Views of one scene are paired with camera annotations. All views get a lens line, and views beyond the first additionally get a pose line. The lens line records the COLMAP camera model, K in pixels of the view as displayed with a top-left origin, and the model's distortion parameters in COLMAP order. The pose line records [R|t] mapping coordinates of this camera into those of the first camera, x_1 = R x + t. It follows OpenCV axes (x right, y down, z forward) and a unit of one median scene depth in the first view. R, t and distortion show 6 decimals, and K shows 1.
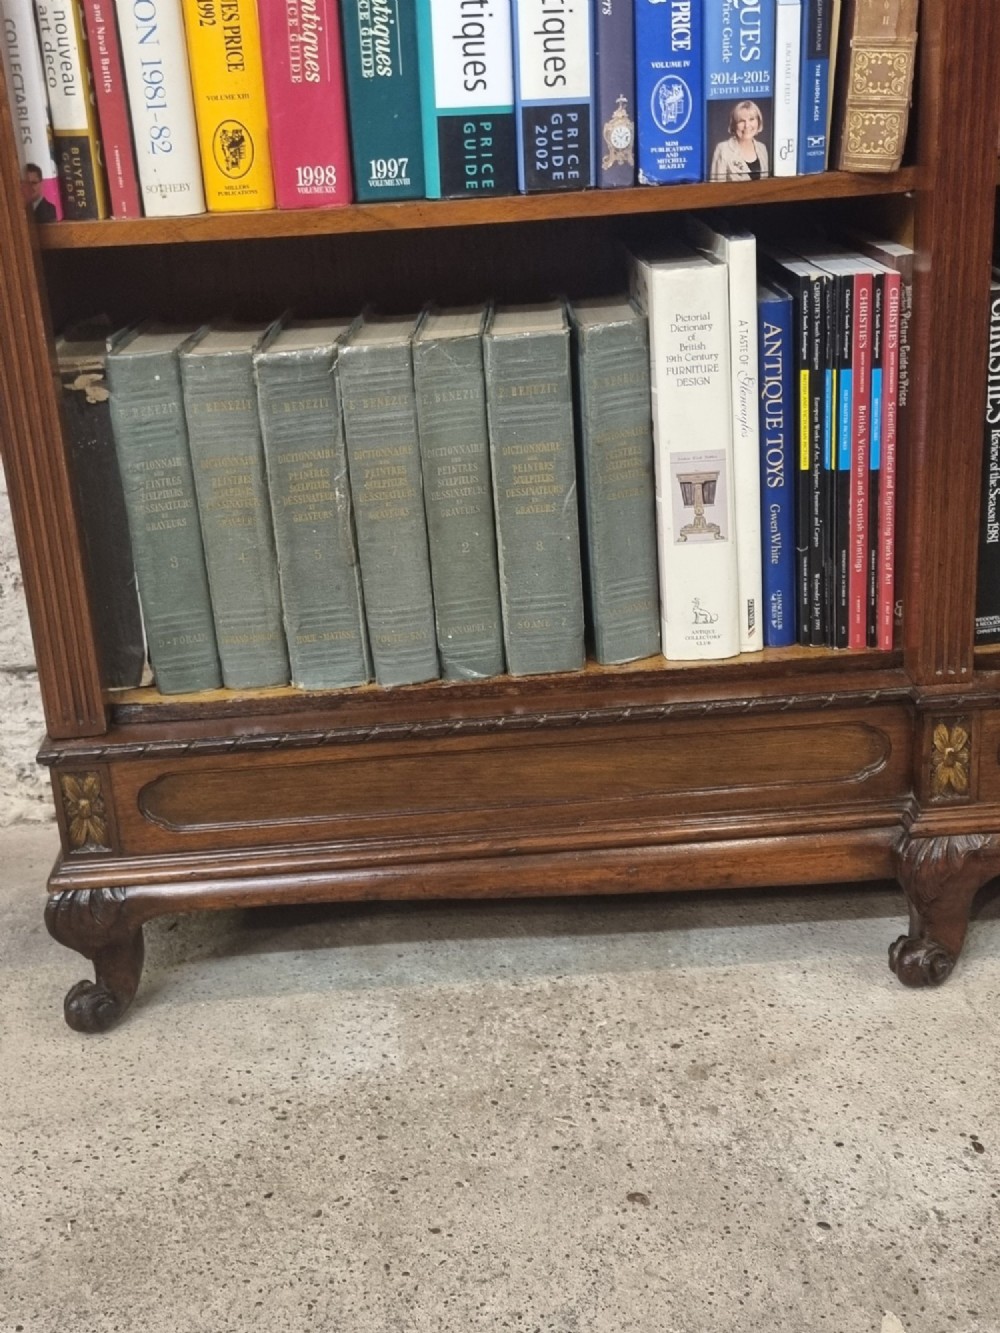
lens RADIAL K [[1673.2, 0, 505.1], [0, 1673.2, 707.8], [0, 0, 1]] dist [0.049349, 0.000000]
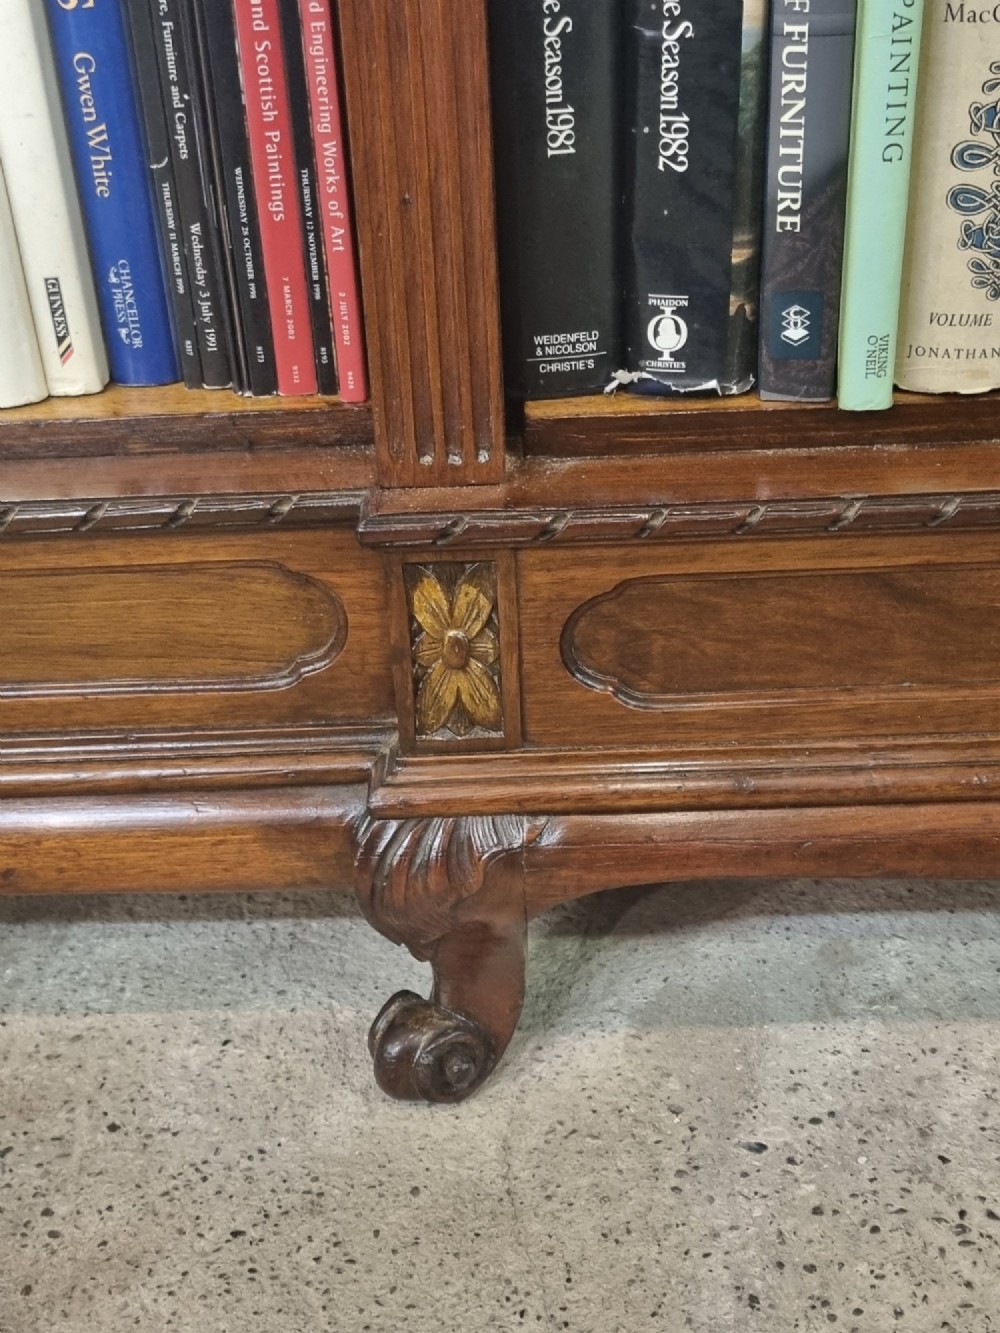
lens RADIAL K [[1673.2, 0, 505.7], [0, 1673.2, 673.5], [0, 0, 1]] dist [0.049349, 0.000000]
pose [[0.997485, 0.039527, -0.058836, 0.302386], [-0.030073, 0.987663, 0.153680, -0.033340], [0.064184, -0.151525, 0.986367, 0.552372]]
